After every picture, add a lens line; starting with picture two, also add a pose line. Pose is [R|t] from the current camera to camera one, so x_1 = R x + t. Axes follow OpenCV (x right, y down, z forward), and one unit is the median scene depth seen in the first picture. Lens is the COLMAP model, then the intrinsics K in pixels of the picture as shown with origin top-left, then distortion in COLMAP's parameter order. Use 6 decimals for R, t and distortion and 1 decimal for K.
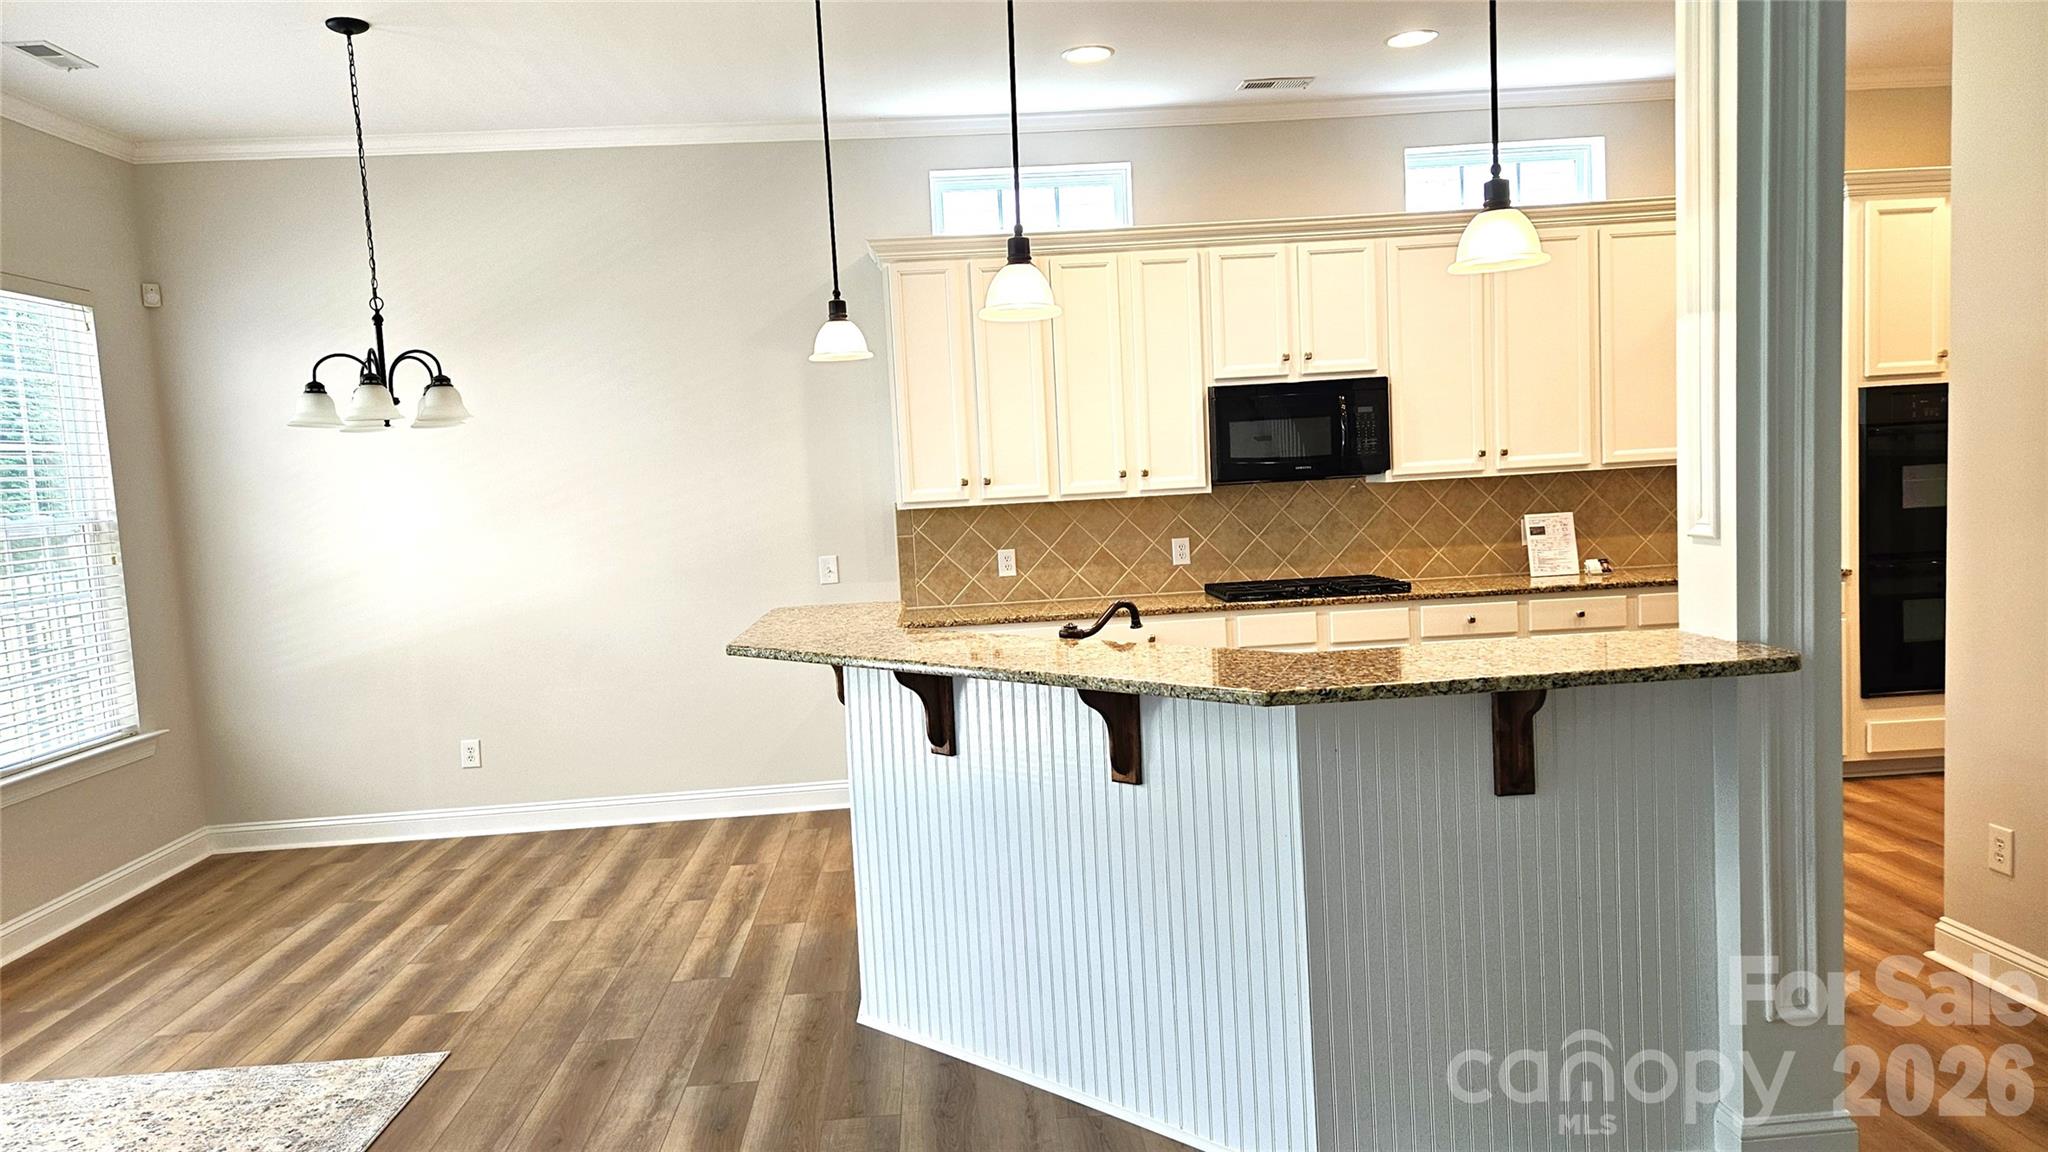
lens RADIAL K [[1357.6, 0, 1024.0], [0, 1357.6, 576.0], [0, 0, 1]] dist [0.080633, -0.074855]
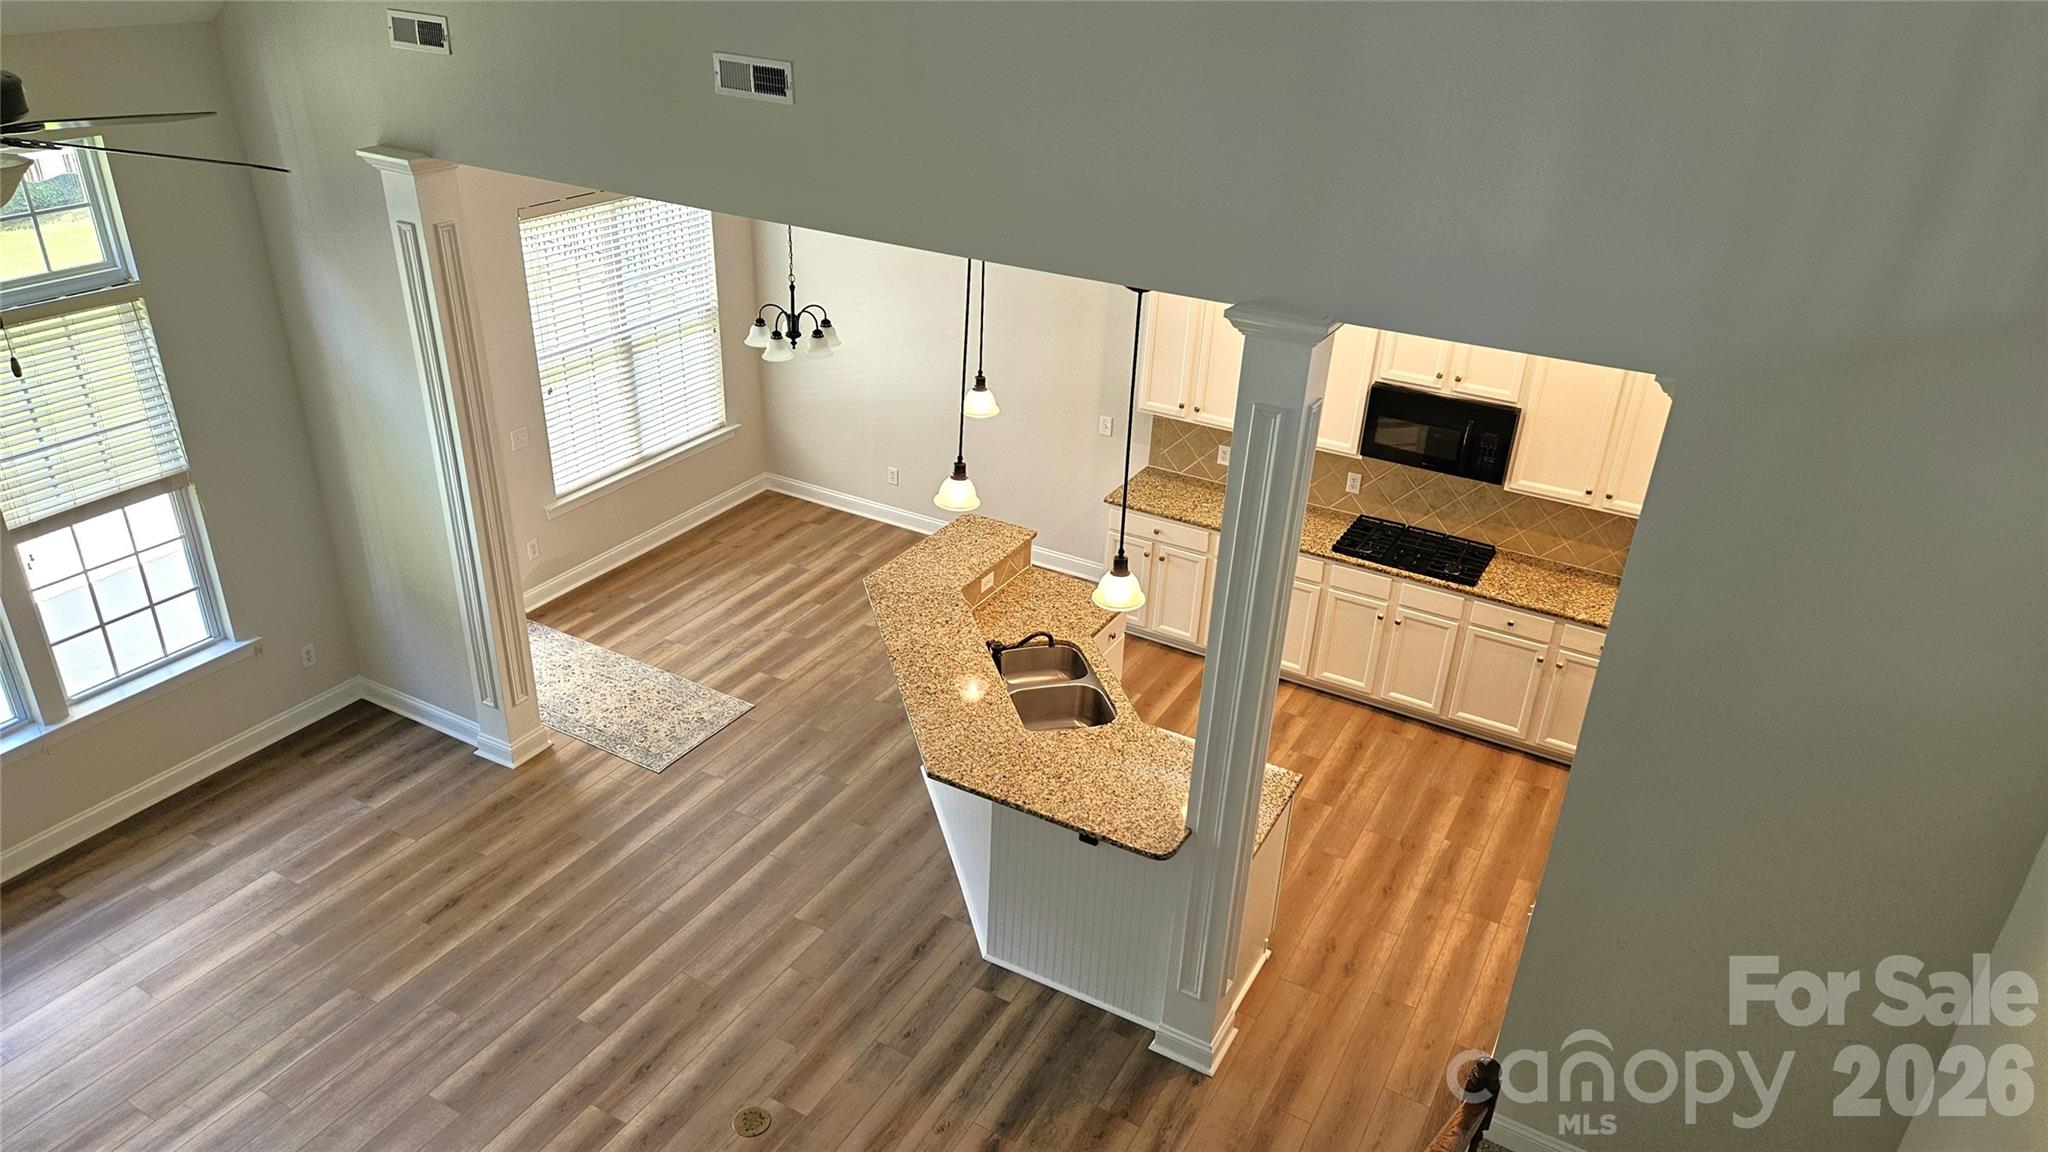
lens RADIAL K [[1357.6, 0, 1024.0], [0, 1357.6, 576.0], [0, 0, 1]] dist [0.080633, -0.074855]
pose [[0.839886, 0.320013, -0.438387, 0.562681], [-0.129878, 0.902726, 0.410143, -0.536511], [0.526995, -0.287537, 0.799749, -0.267324]]
